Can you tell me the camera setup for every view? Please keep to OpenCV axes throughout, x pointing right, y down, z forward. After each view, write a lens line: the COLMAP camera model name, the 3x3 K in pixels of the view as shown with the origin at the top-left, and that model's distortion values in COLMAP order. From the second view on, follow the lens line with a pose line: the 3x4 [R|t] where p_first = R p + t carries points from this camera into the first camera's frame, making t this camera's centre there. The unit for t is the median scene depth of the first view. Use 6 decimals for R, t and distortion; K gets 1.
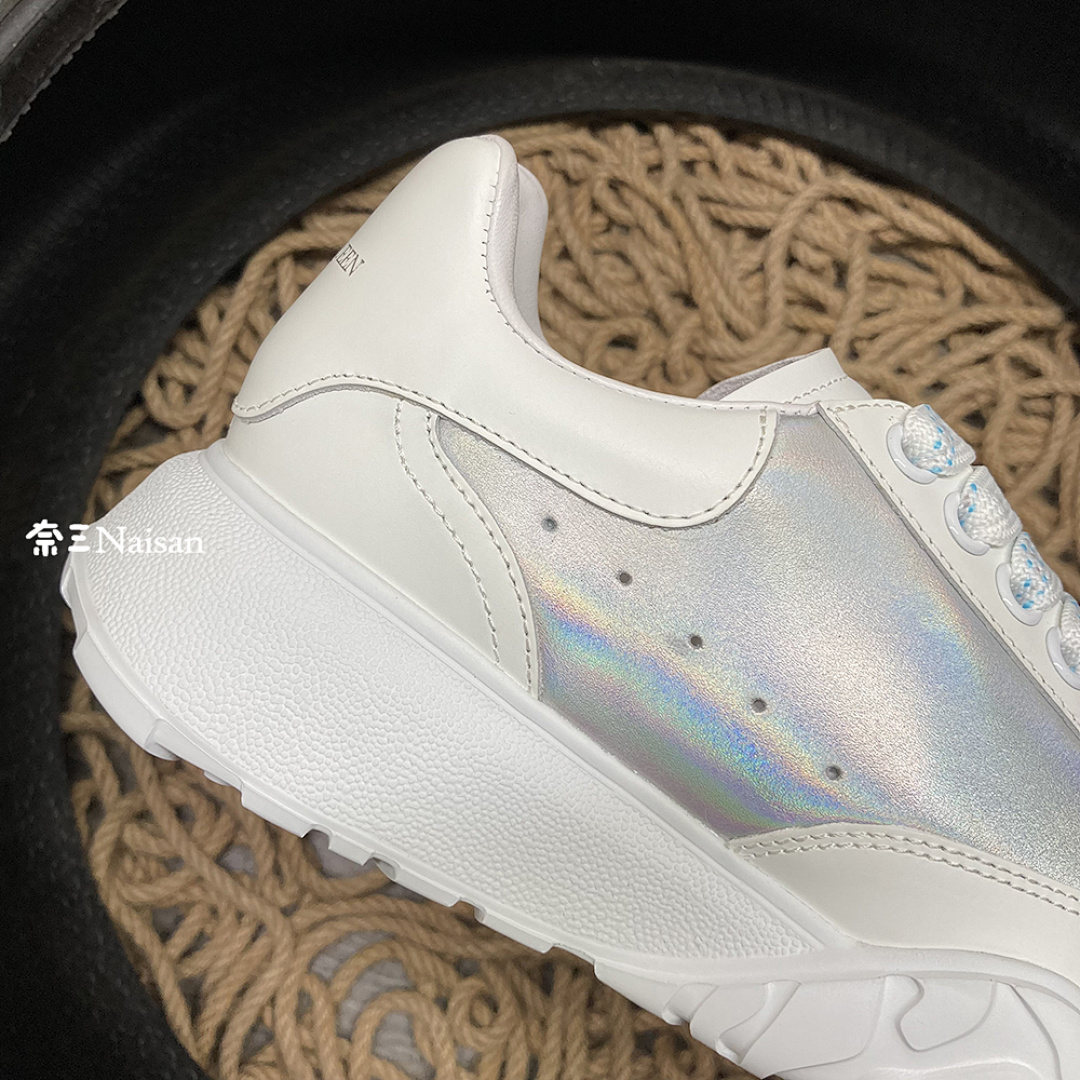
lens RADIAL K [[1248.2, 0, 540.0], [0, 1248.2, 540.0], [0, 0, 1]] dist [-0.002710, -0.060850]
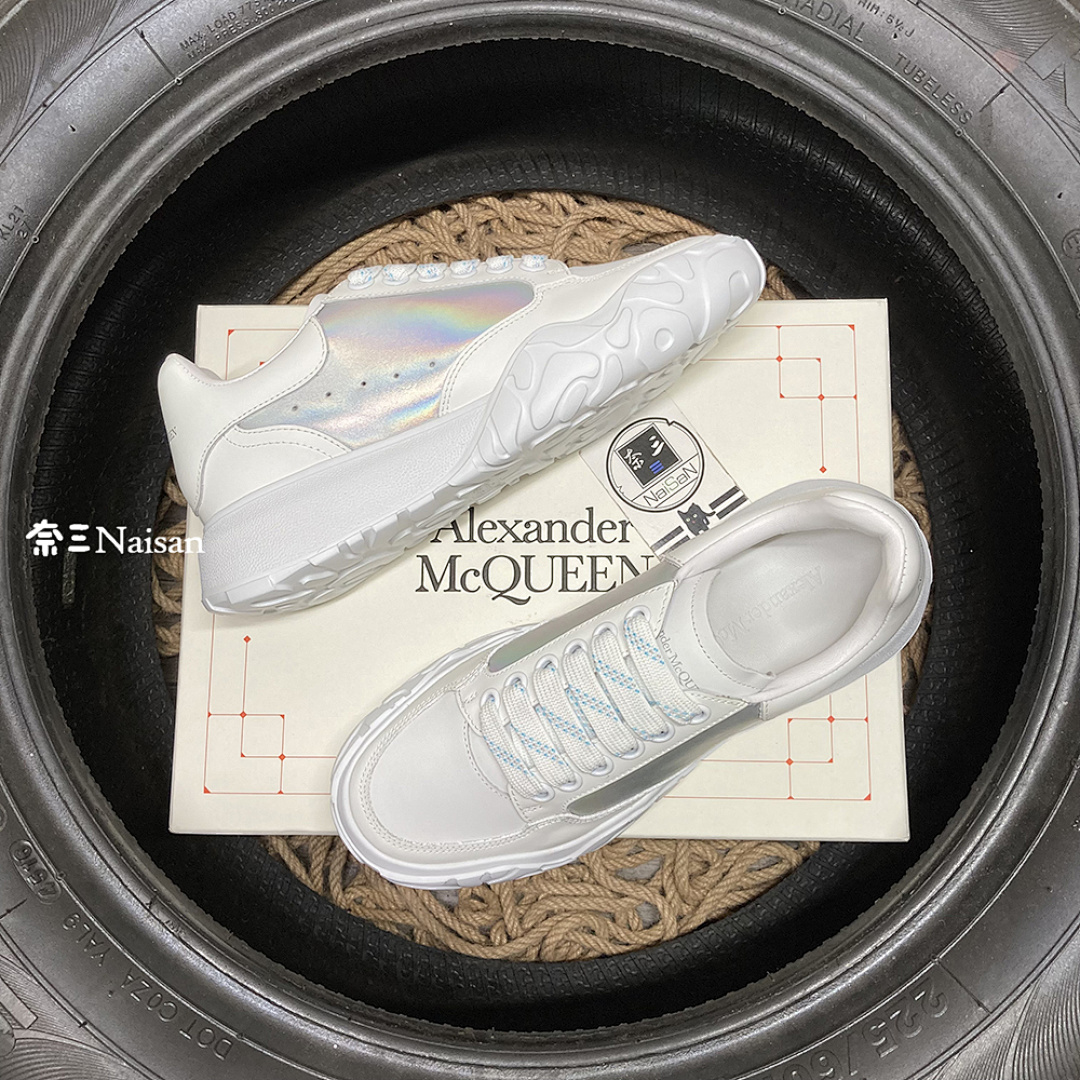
lens RADIAL K [[1208.9, 0, 540.0], [0, 1208.9, 540.0], [0, 0, 1]] dist [0.021342, -0.174590]
pose [[0.965686, -0.254066, -0.053864, 0.166936], [0.258644, 0.959598, 0.110793, -0.097971], [0.023539, -0.120922, 0.992383, -0.404469]]
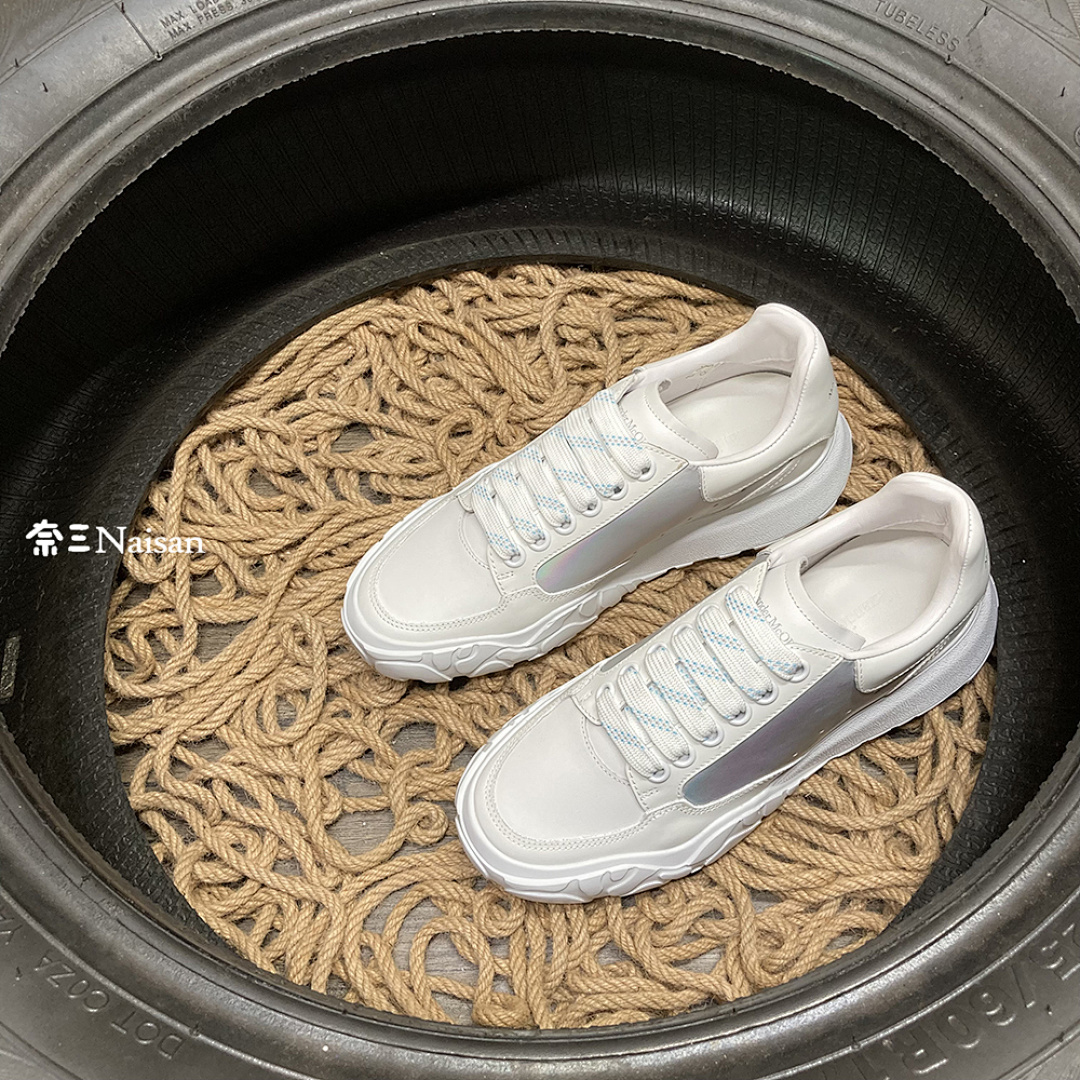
lens RADIAL K [[1213.2, 0, 561.4], [0, 1213.2, 539.2], [0, 0, 1]] dist [0.014748, -0.108094]
pose [[0.947694, -0.310264, 0.074910, 0.034223], [0.318920, 0.929922, -0.183124, 0.224907], [-0.012843, 0.197436, 0.980232, -0.265975]]
